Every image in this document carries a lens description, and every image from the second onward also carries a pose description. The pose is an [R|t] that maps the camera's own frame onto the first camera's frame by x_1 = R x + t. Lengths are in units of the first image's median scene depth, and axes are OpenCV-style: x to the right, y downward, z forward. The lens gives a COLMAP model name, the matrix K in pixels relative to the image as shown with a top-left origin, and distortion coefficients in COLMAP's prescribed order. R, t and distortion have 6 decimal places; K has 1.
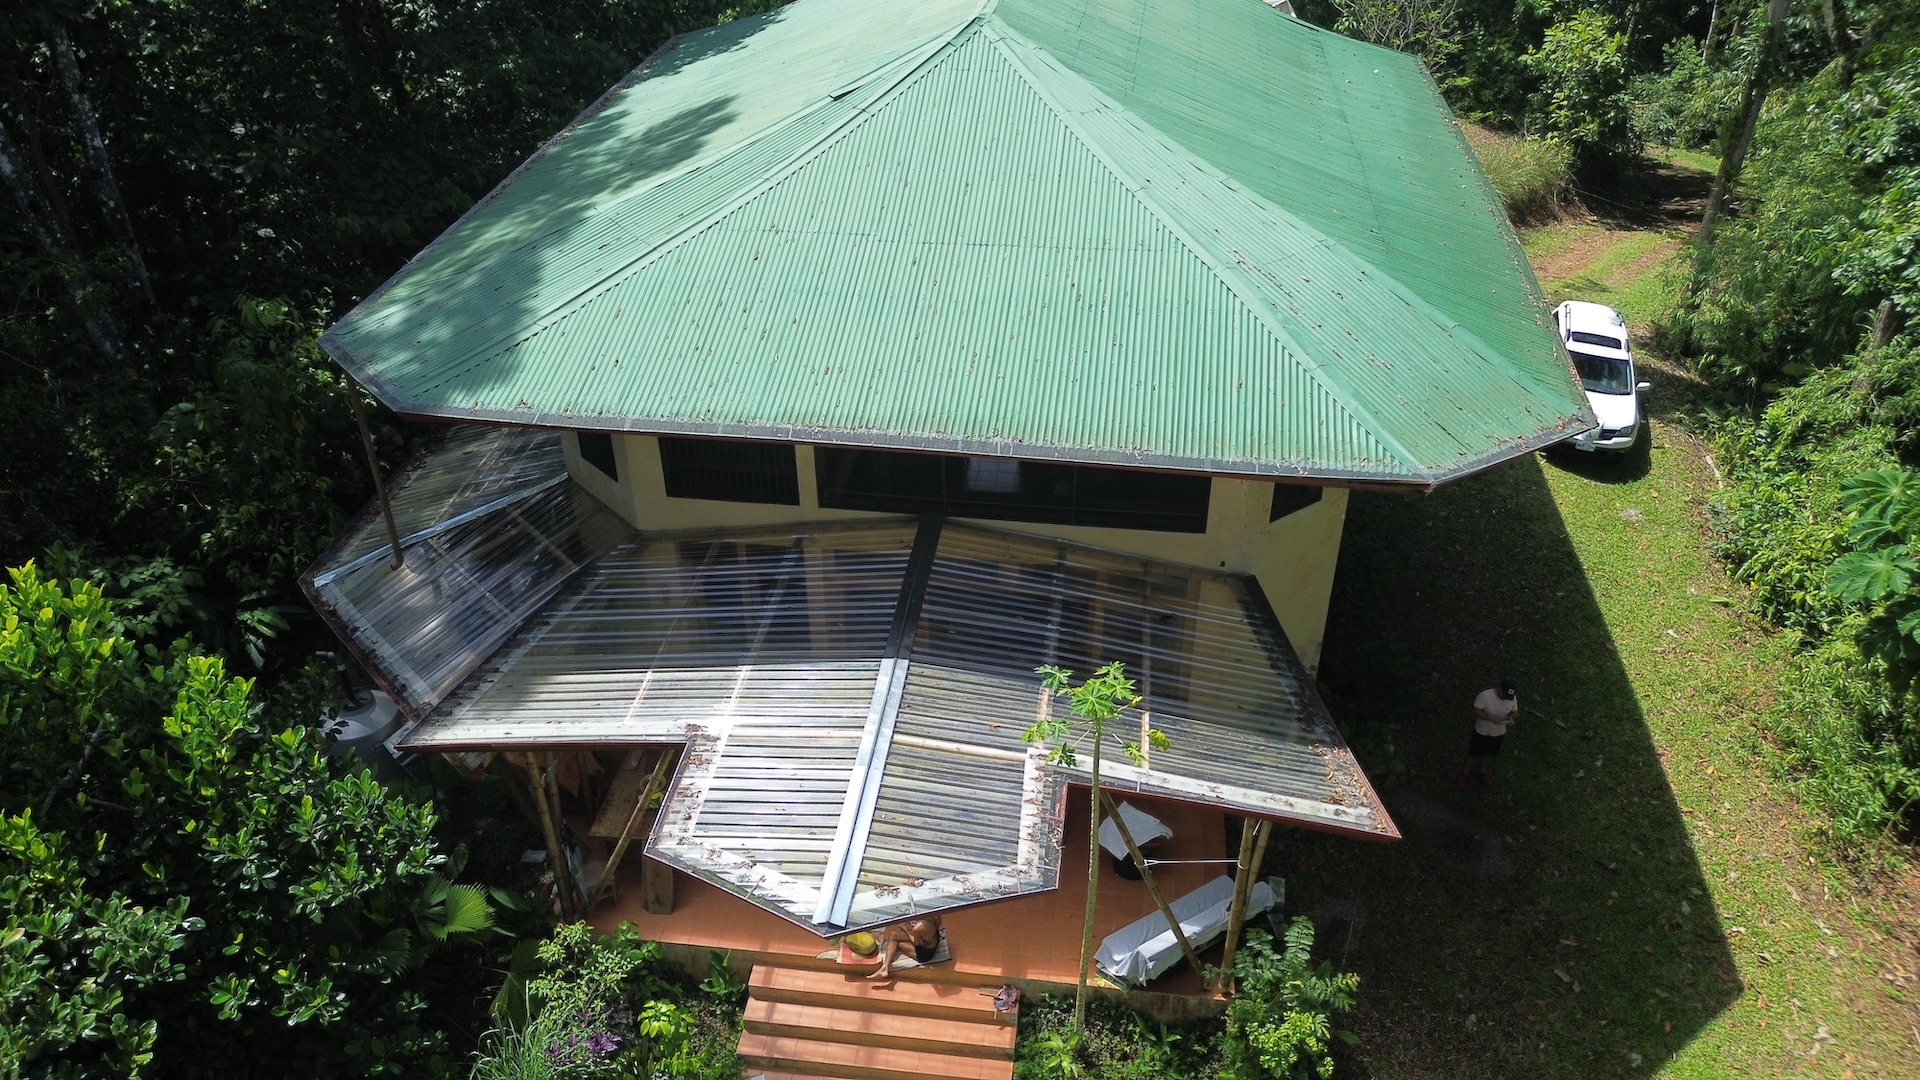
lens RADIAL K [[1359.3, 0, 965.3], [0, 1359.3, 534.6], [0, 0, 1]] dist [0.074673, -0.081602]
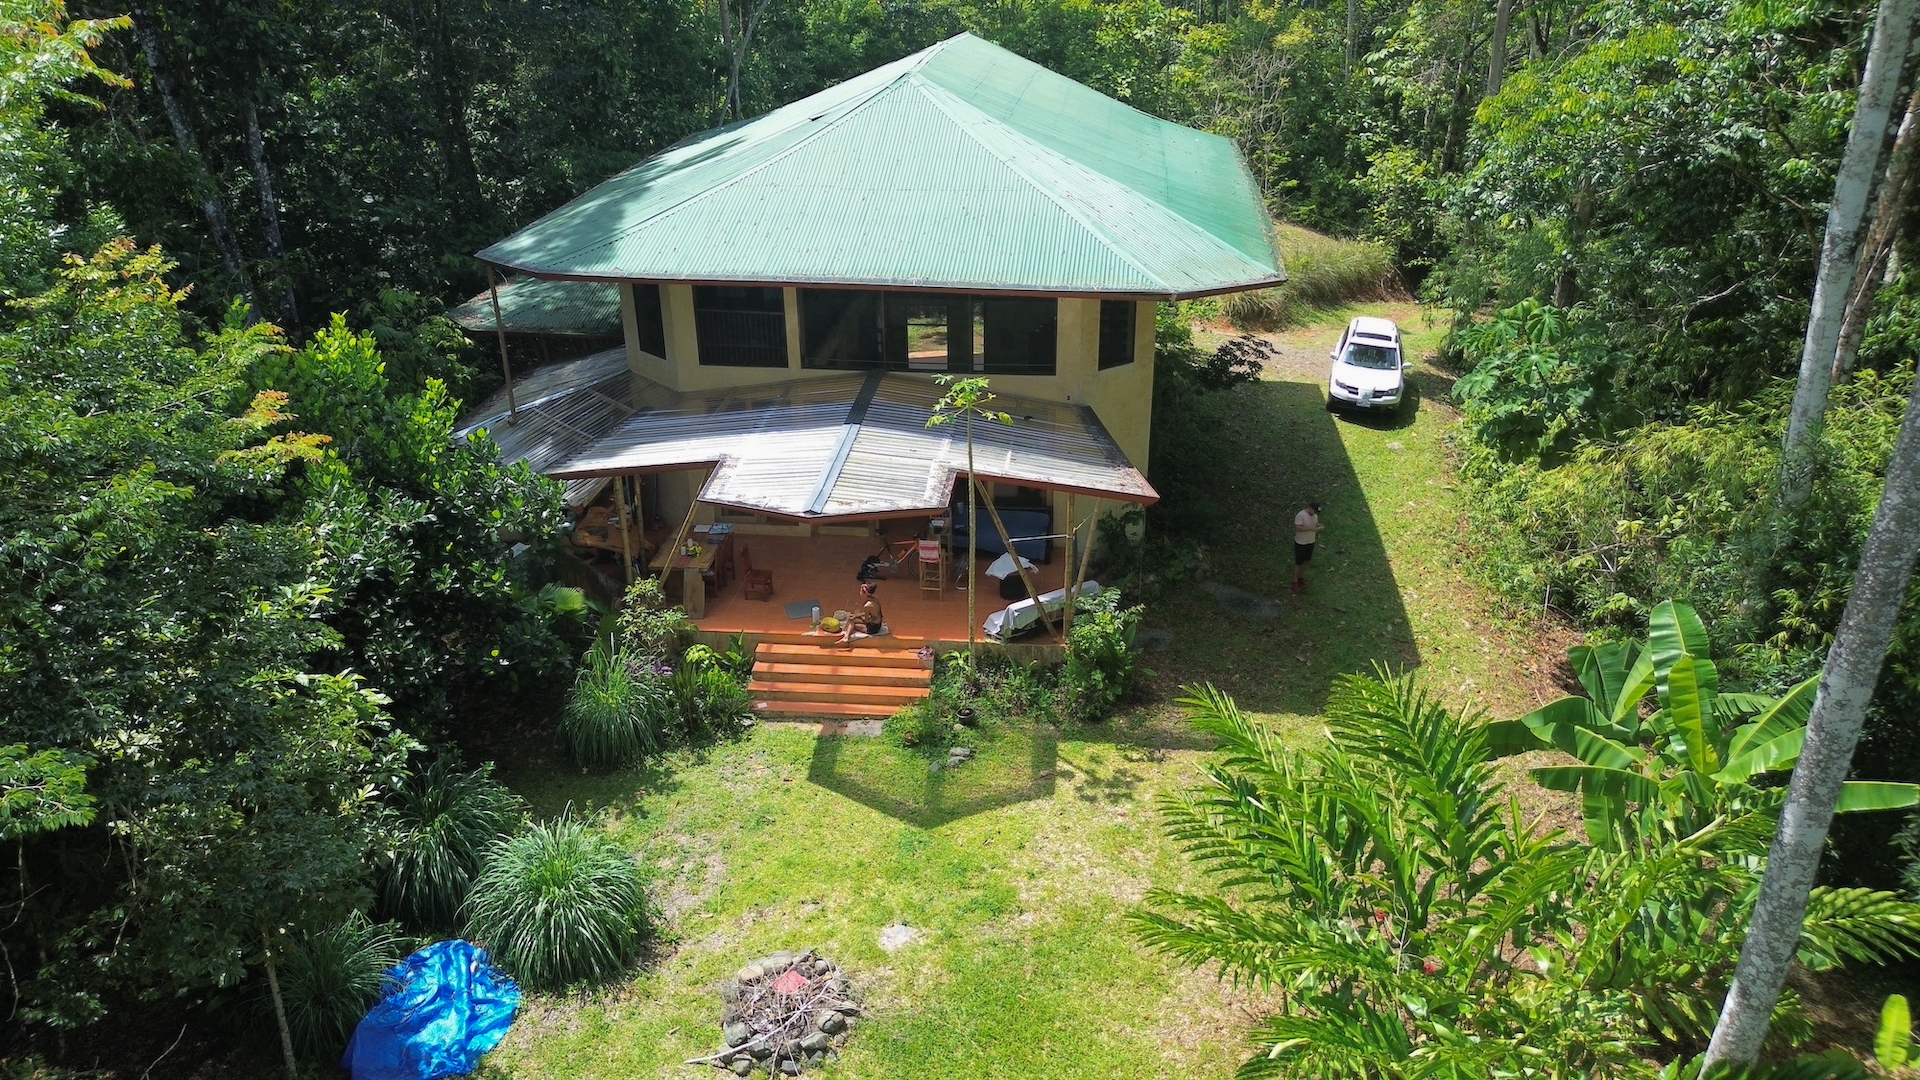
lens RADIAL K [[1359.3, 0, 965.3], [0, 1359.3, 534.6], [0, 0, 1]] dist [0.074673, -0.081602]
pose [[0.999711, -0.012136, 0.020760, 0.041868], [0.015209, 0.987809, -0.154923, 0.419638], [-0.018627, 0.155194, 0.987708, -0.486227]]
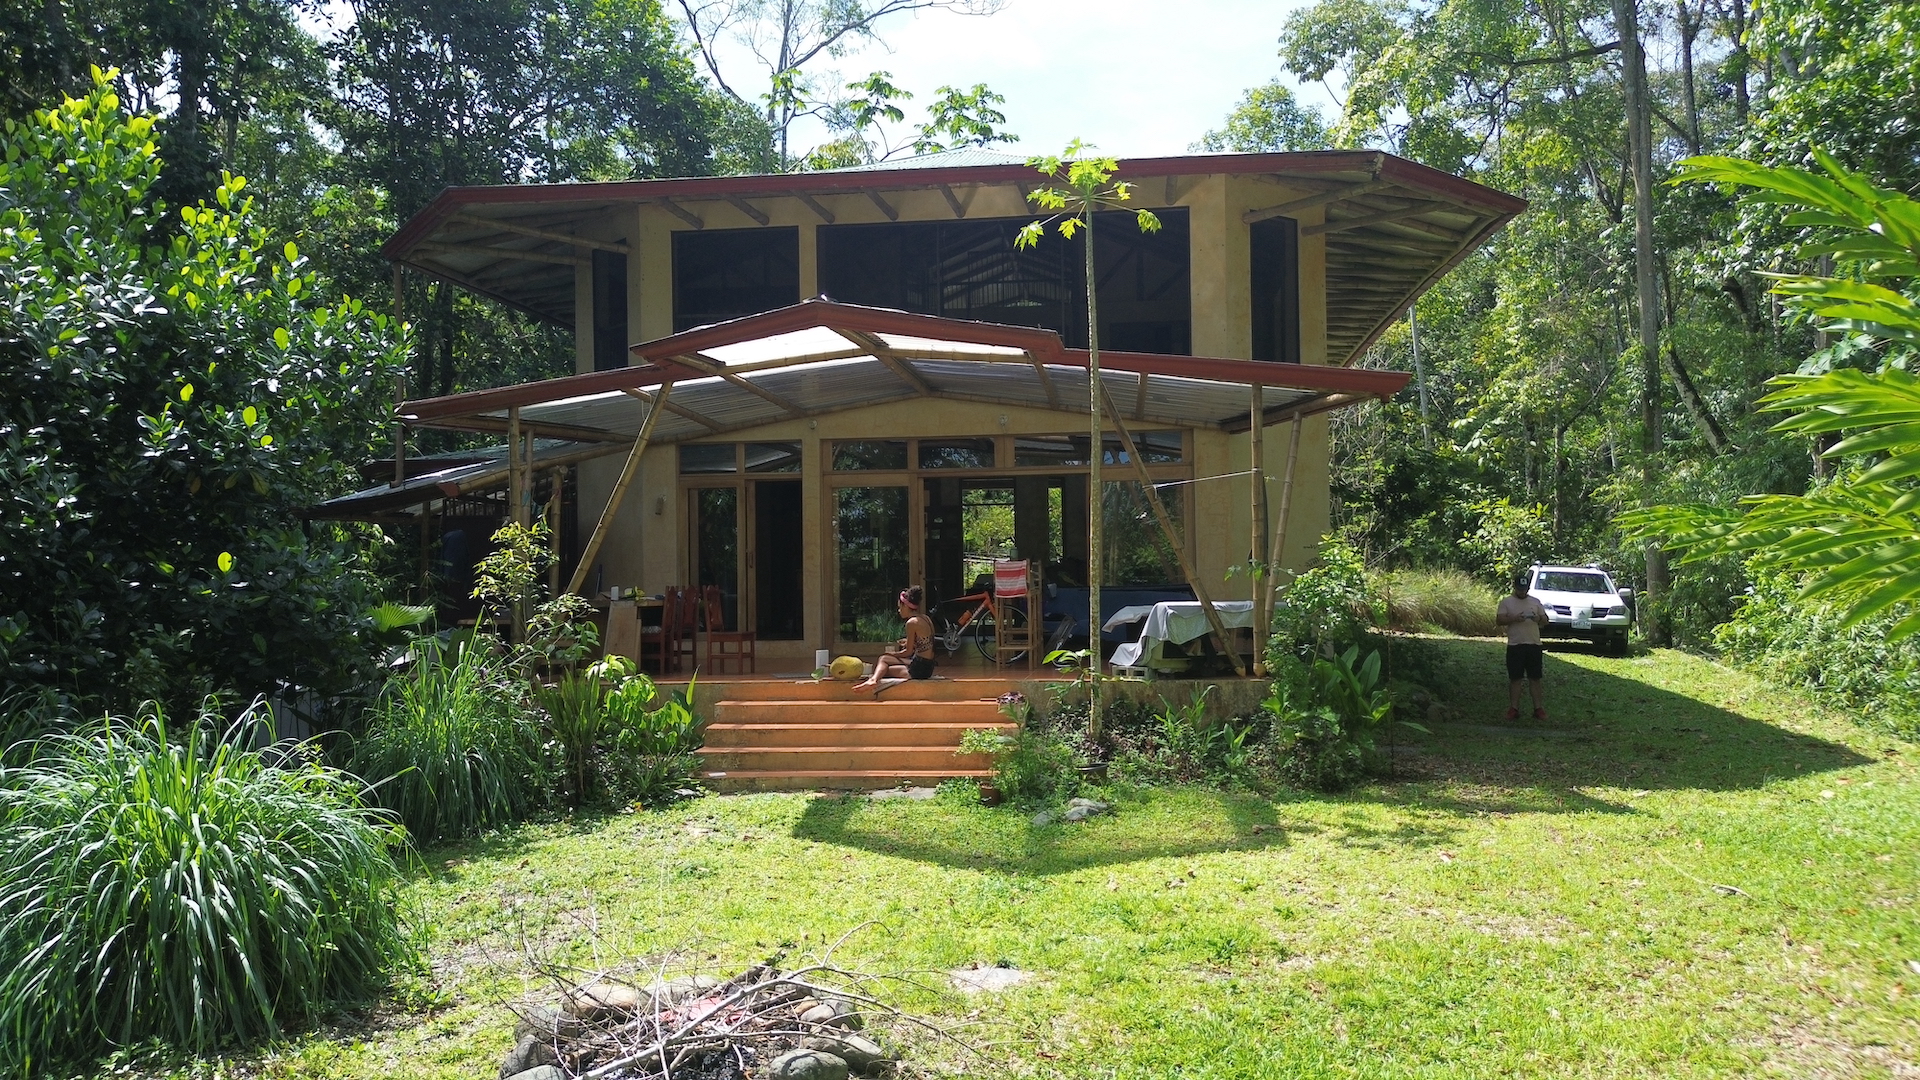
lens RADIAL K [[1368.1, 0, 968.2], [0, 1368.1, 531.1], [0, 0, 1]] dist [0.065753, -0.067543]
pose [[0.999926, -0.009905, 0.007014, -0.002408], [0.012137, 0.818302, -0.574660, 0.708617], [-0.000047, 0.574703, 0.818362, 0.218242]]
